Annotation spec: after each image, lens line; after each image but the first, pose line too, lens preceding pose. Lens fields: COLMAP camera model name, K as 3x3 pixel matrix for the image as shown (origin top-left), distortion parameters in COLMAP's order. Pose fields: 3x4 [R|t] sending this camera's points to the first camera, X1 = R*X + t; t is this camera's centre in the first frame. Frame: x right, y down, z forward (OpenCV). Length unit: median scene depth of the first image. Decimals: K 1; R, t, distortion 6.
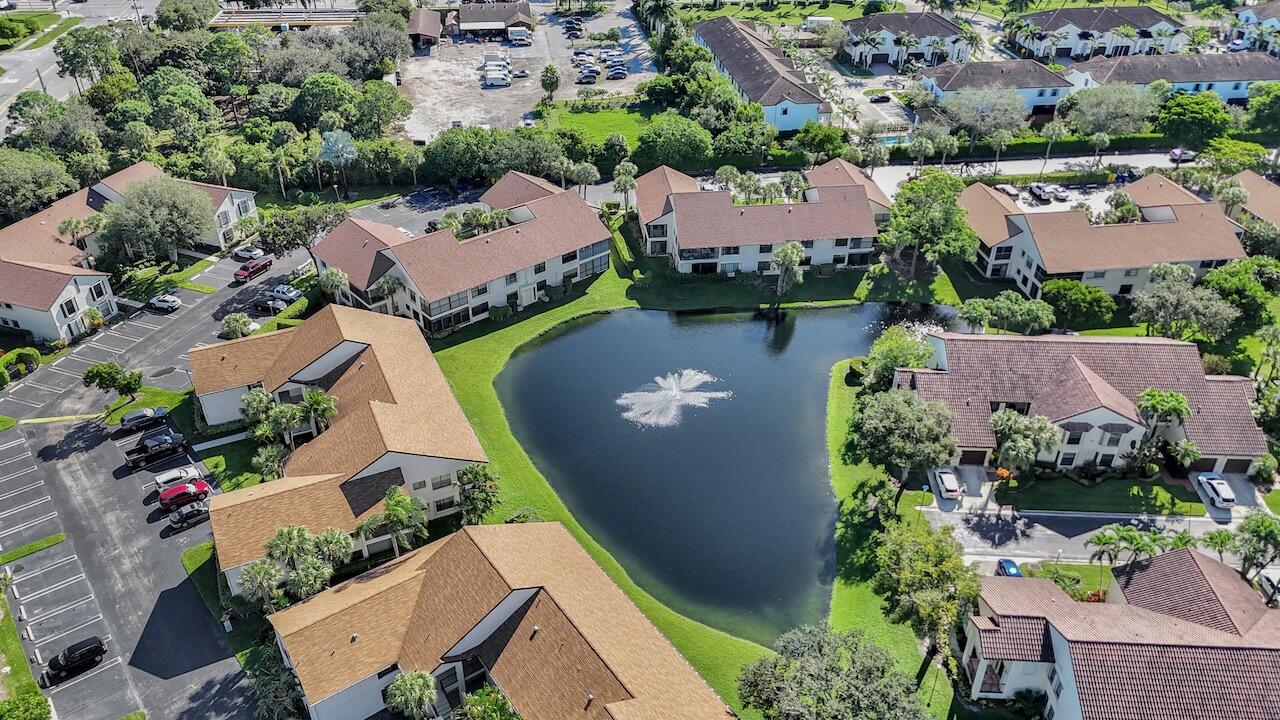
lens RADIAL K [[934.9, 0, 637.7], [0, 934.9, 366.3], [0, 0, 1]] dist [0.070039, -0.072131]
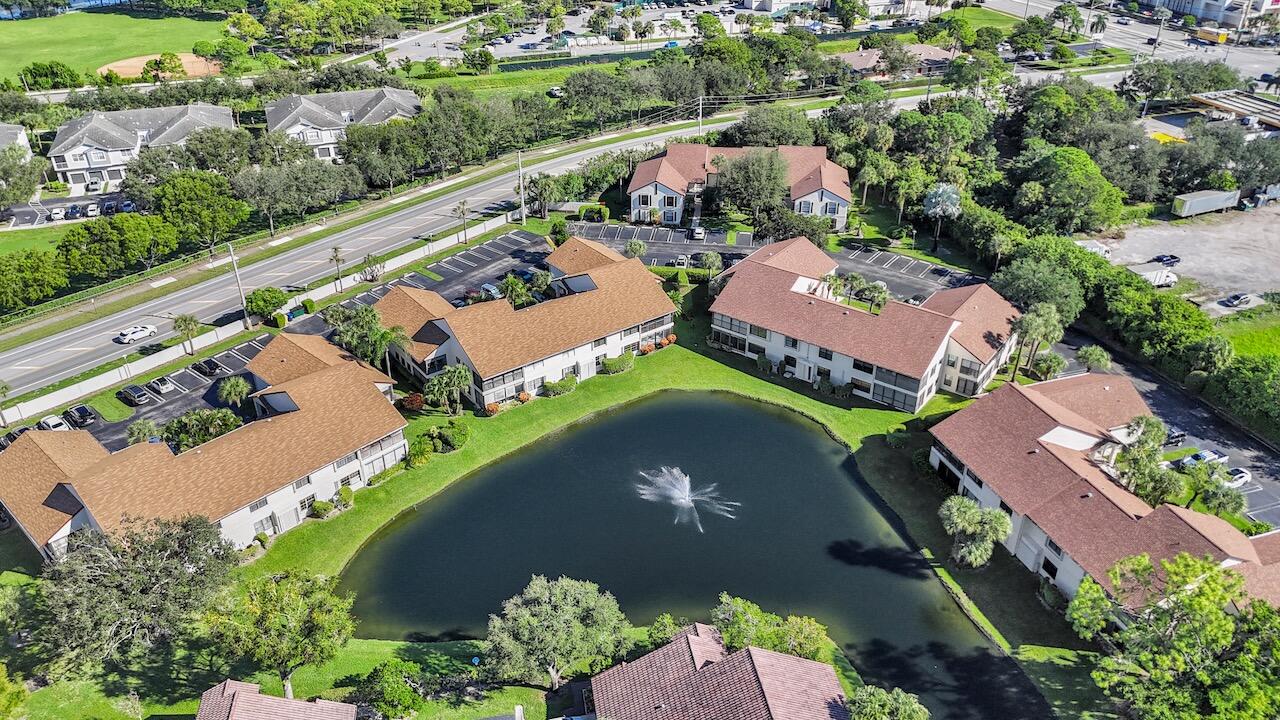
lens RADIAL K [[934.9, 0, 637.7], [0, 934.9, 366.3], [0, 0, 1]] dist [0.070039, -0.072131]
pose [[0.195988, 0.496479, -0.845634, 0.684111], [-0.536155, 0.776298, 0.331510, -0.321474], [0.821052, 0.388419, 0.418335, 0.503628]]
